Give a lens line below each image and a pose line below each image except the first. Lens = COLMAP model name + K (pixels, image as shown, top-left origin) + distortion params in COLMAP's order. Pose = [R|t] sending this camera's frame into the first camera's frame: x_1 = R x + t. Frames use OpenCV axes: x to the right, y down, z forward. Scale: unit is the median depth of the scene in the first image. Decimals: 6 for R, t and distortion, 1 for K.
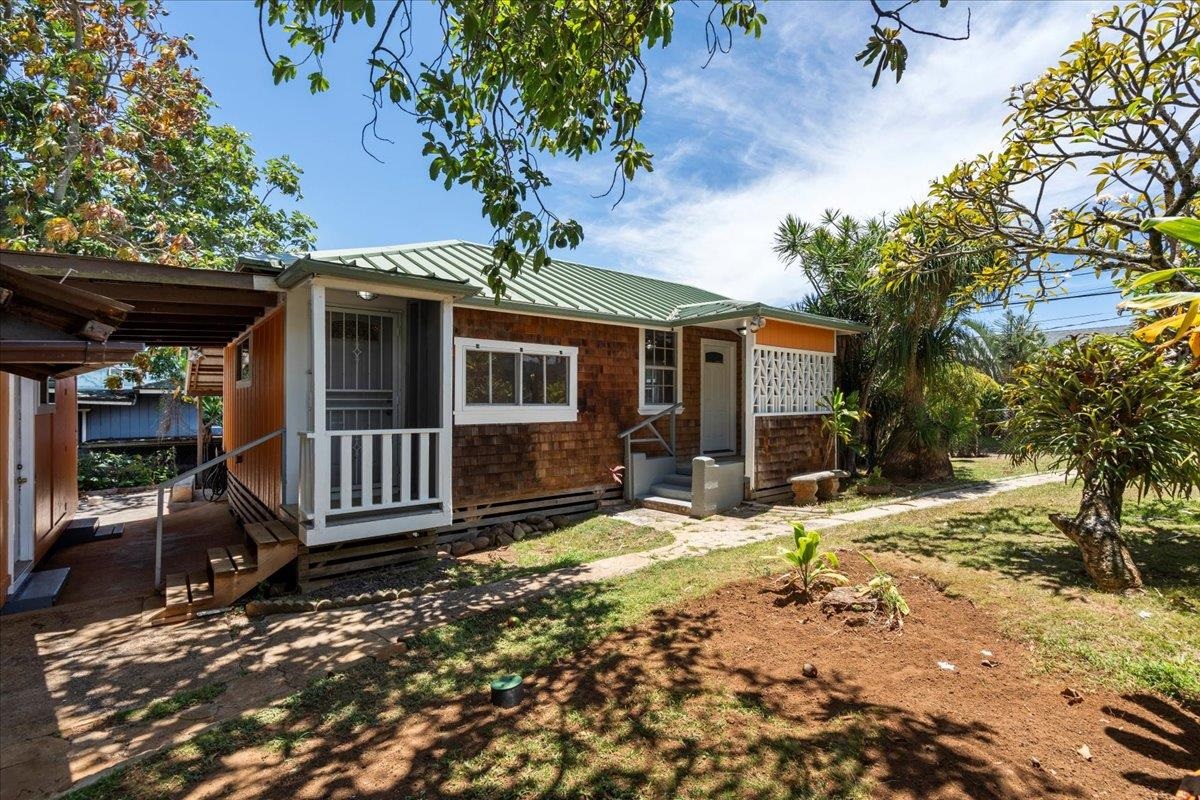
lens RADIAL K [[546.1, 0, 600.0], [0, 546.1, 400.0], [0, 0, 1]] dist [-0.000801, 0.000614]
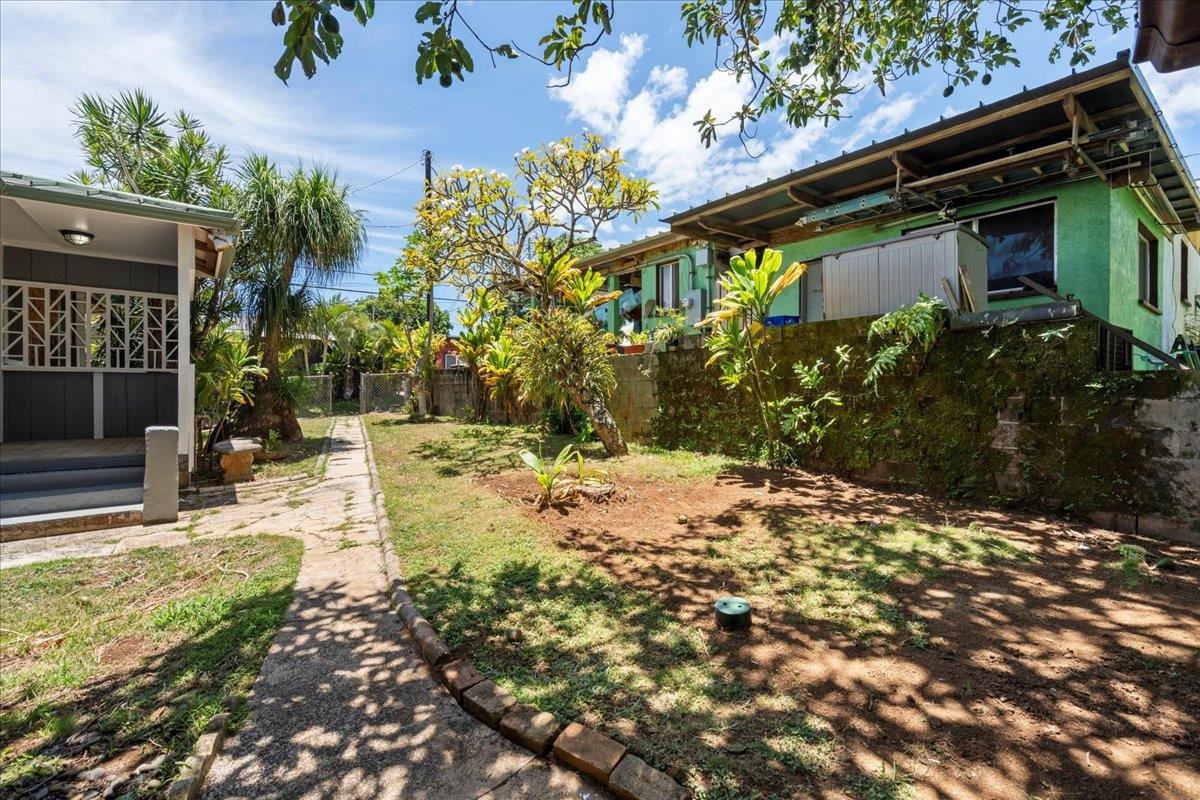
lens RADIAL K [[546.1, 0, 600.0], [0, 546.1, 400.0], [0, 0, 1]] dist [-0.000801, 0.000614]
pose [[0.029107, -0.009170, 0.999534, -0.920543], [-0.006006, 0.999938, 0.009348, 0.140301], [-0.999558, -0.006275, 0.029051, 1.009265]]
